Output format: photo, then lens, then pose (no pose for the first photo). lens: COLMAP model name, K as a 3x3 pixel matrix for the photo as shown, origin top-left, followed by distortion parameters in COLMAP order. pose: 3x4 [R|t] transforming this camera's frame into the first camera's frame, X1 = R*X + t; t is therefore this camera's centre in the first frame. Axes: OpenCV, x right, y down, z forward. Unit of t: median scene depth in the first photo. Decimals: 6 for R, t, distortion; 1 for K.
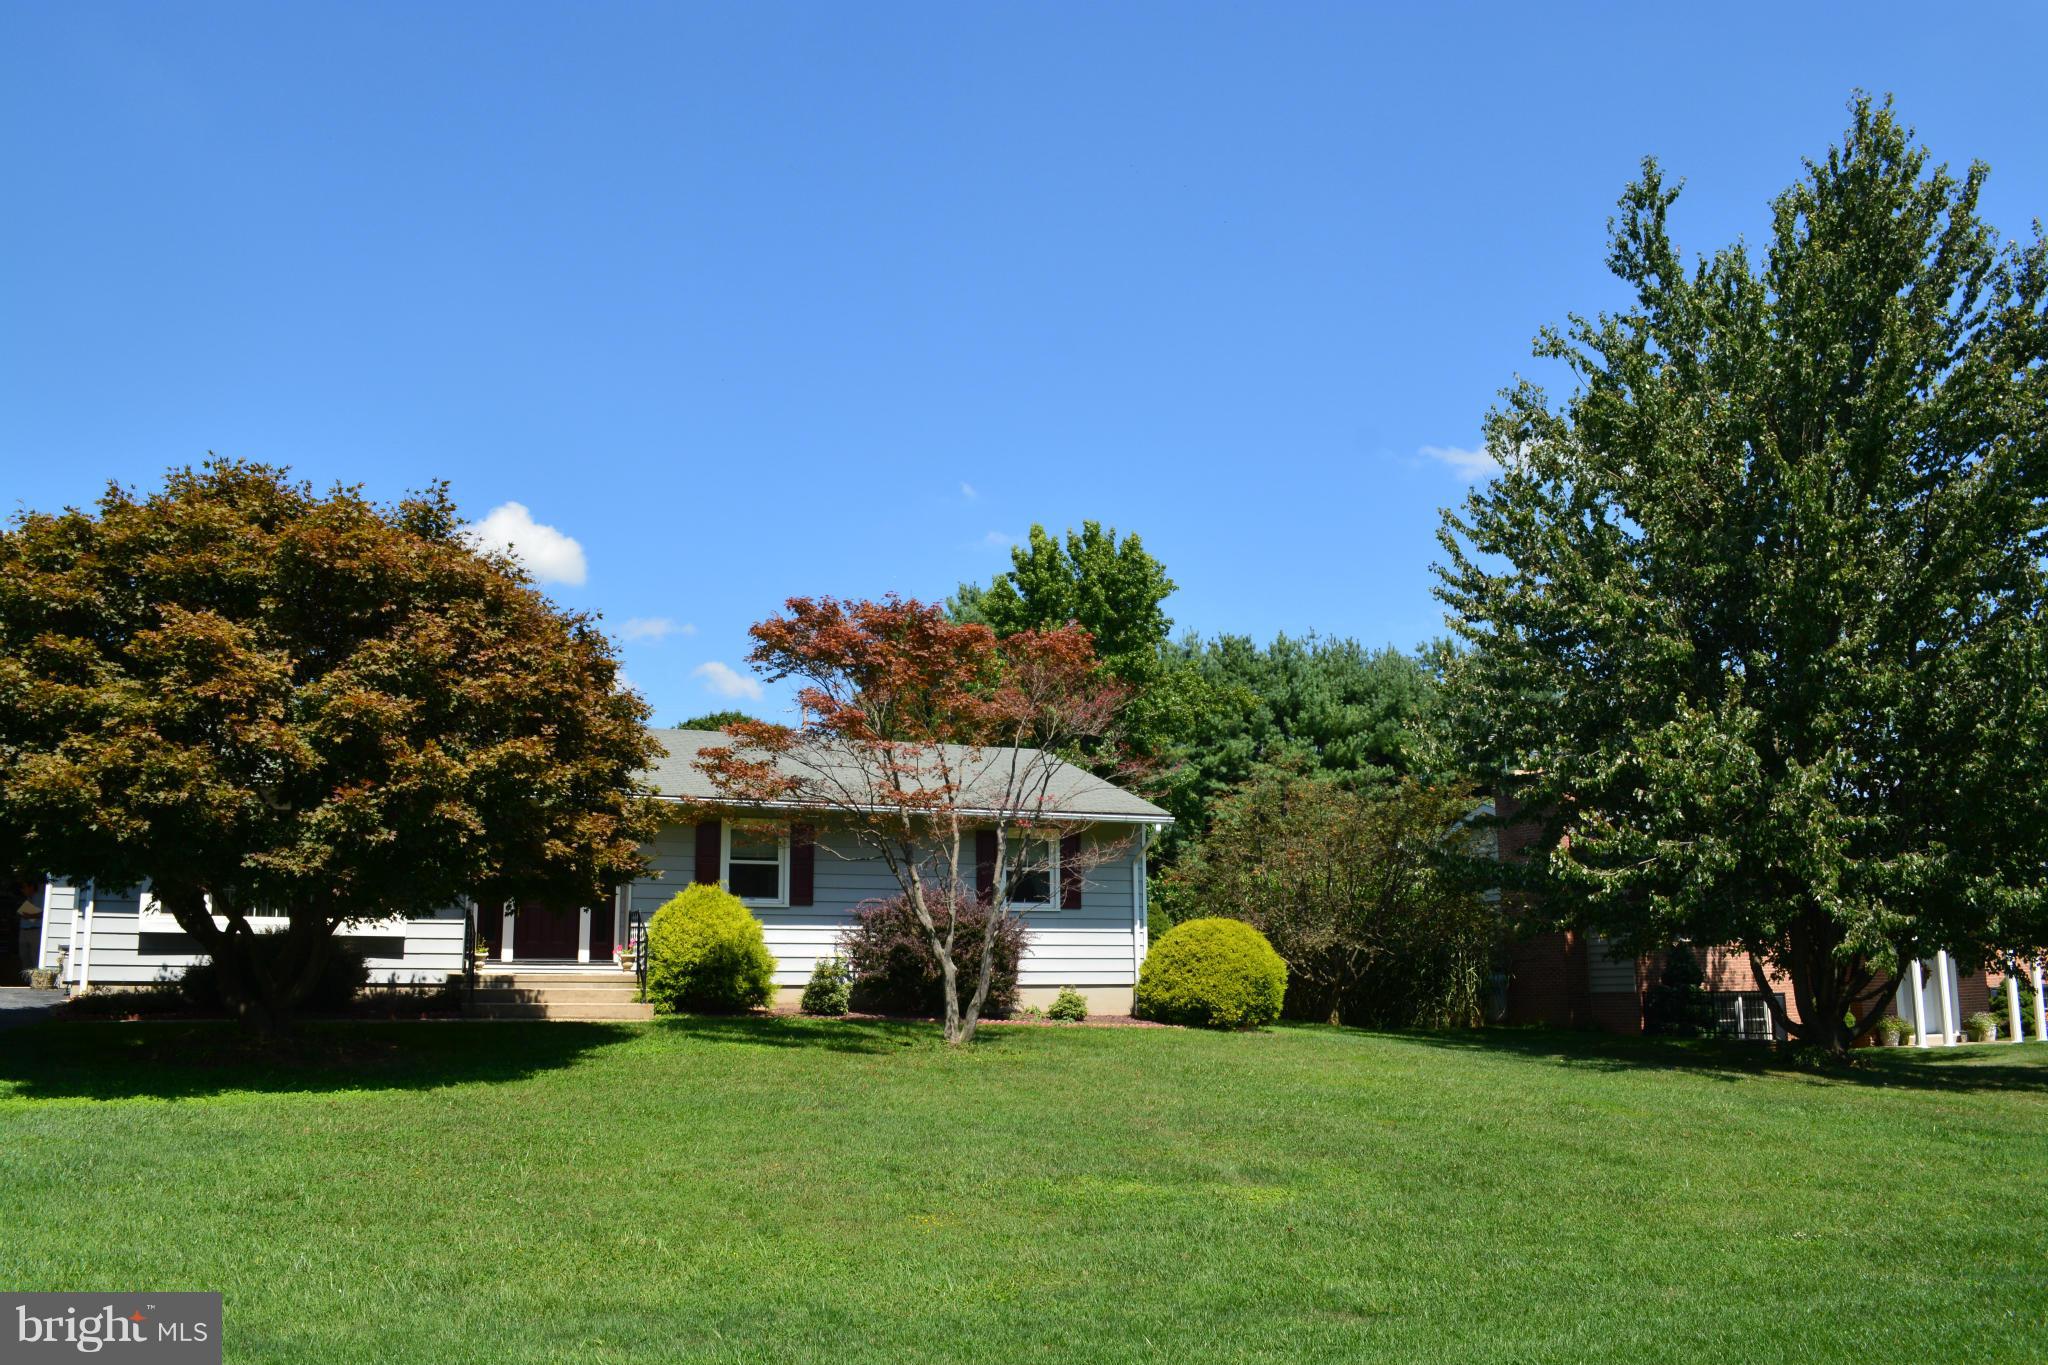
lens RADIAL K [[1623.9, 0, 1024.0], [0, 1623.9, 682.5], [0, 0, 1]] dist [-0.098814, 0.042213]
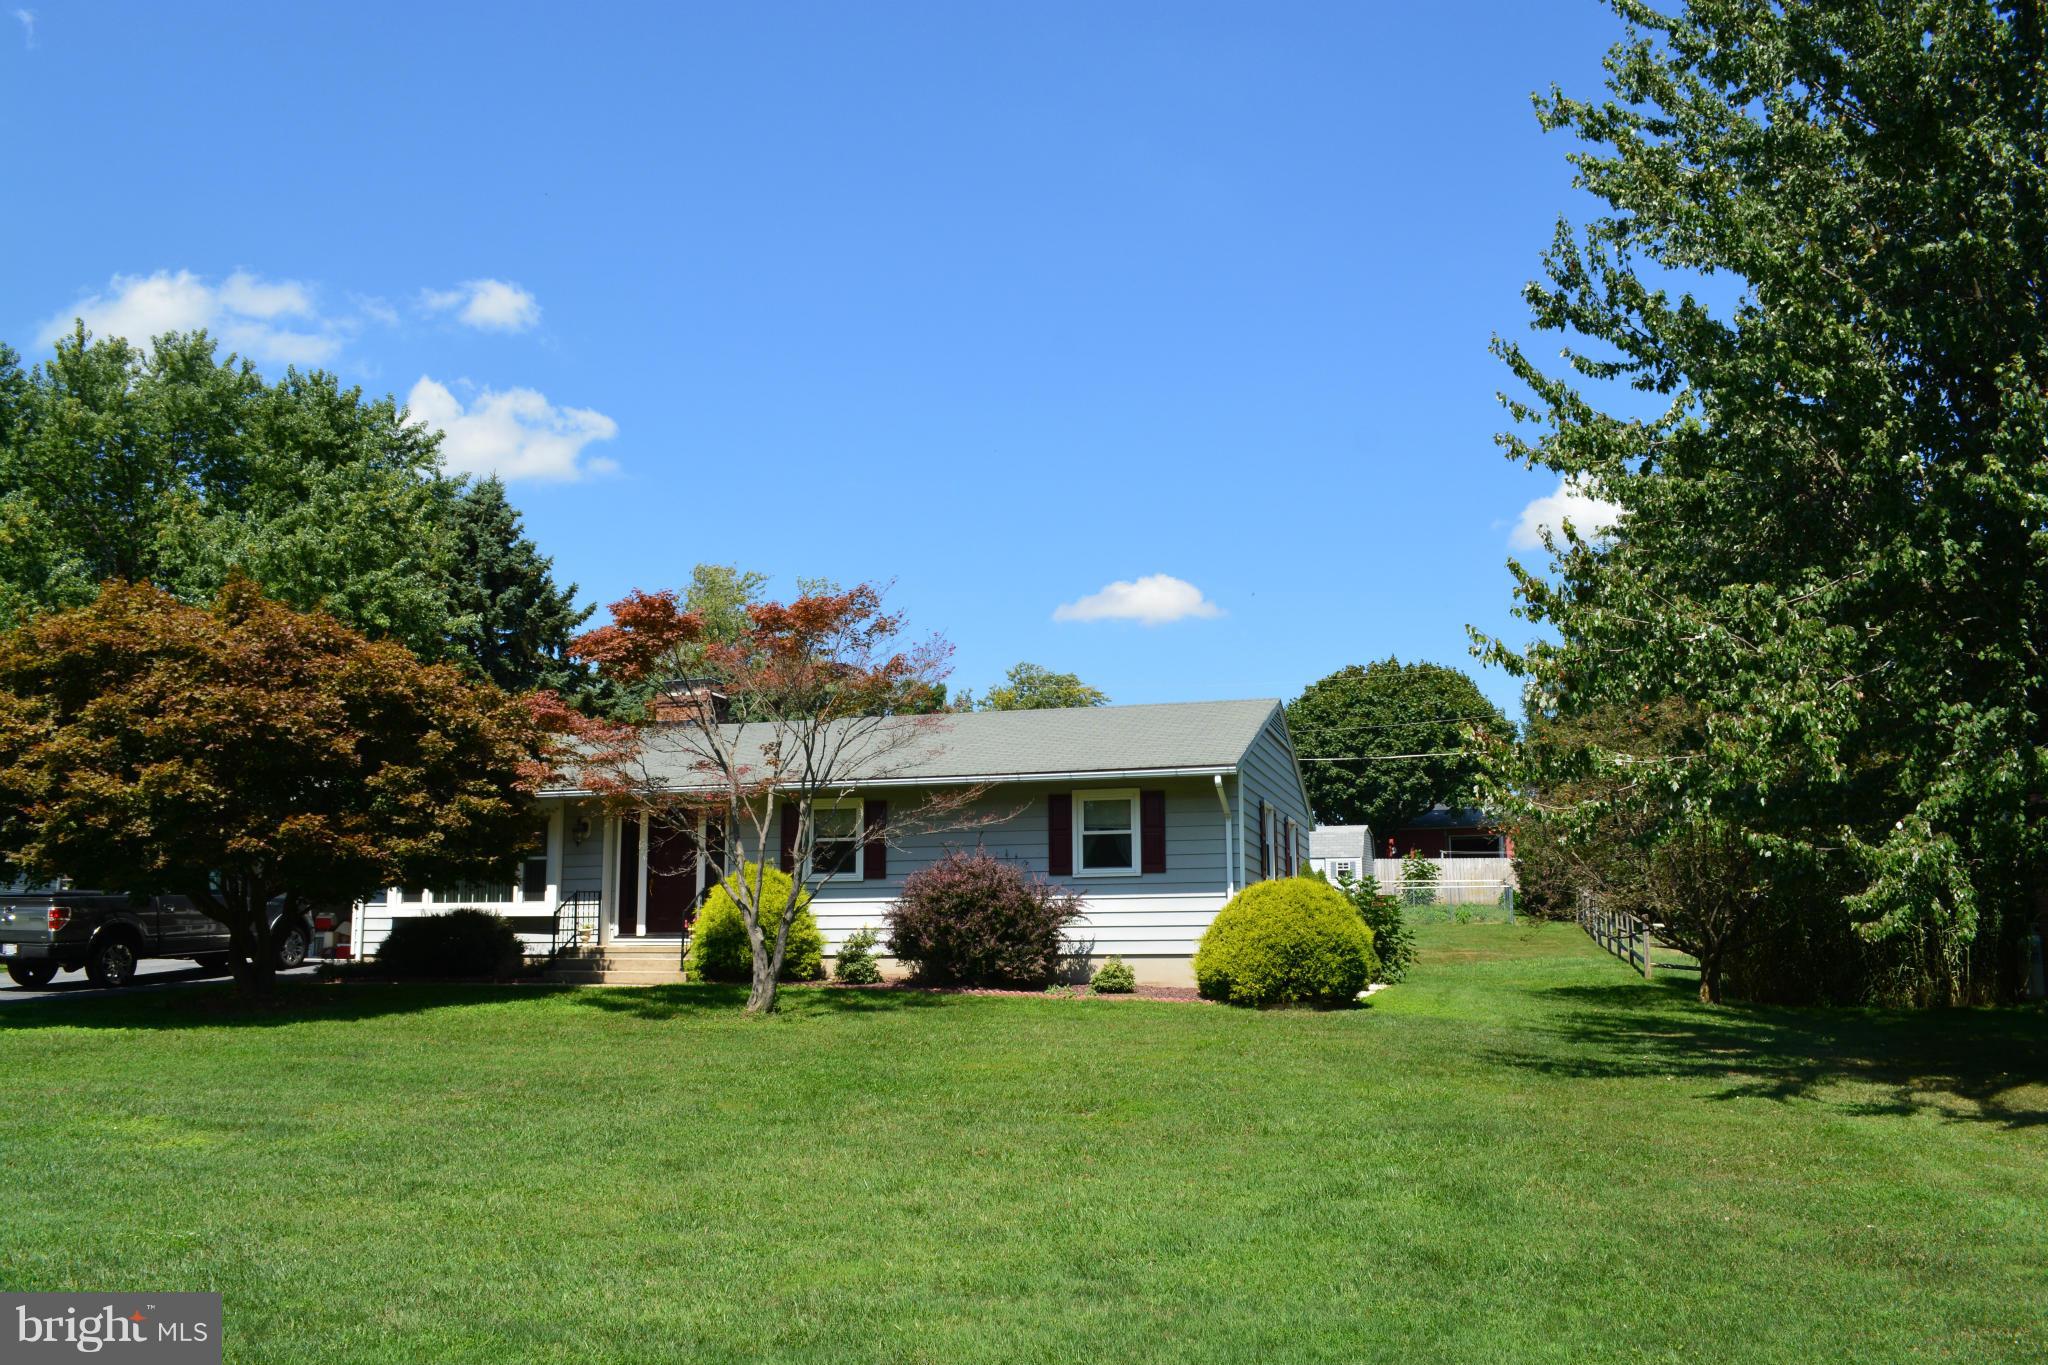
lens RADIAL K [[1623.9, 0, 1024.0], [0, 1623.9, 682.5], [0, 0, 1]] dist [-0.098814, 0.042213]
pose [[0.771024, -0.104356, -0.628197, 0.599661], [0.117173, 0.992887, -0.021125, 0.045549], [0.625933, -0.057320, 0.777767, 0.255143]]
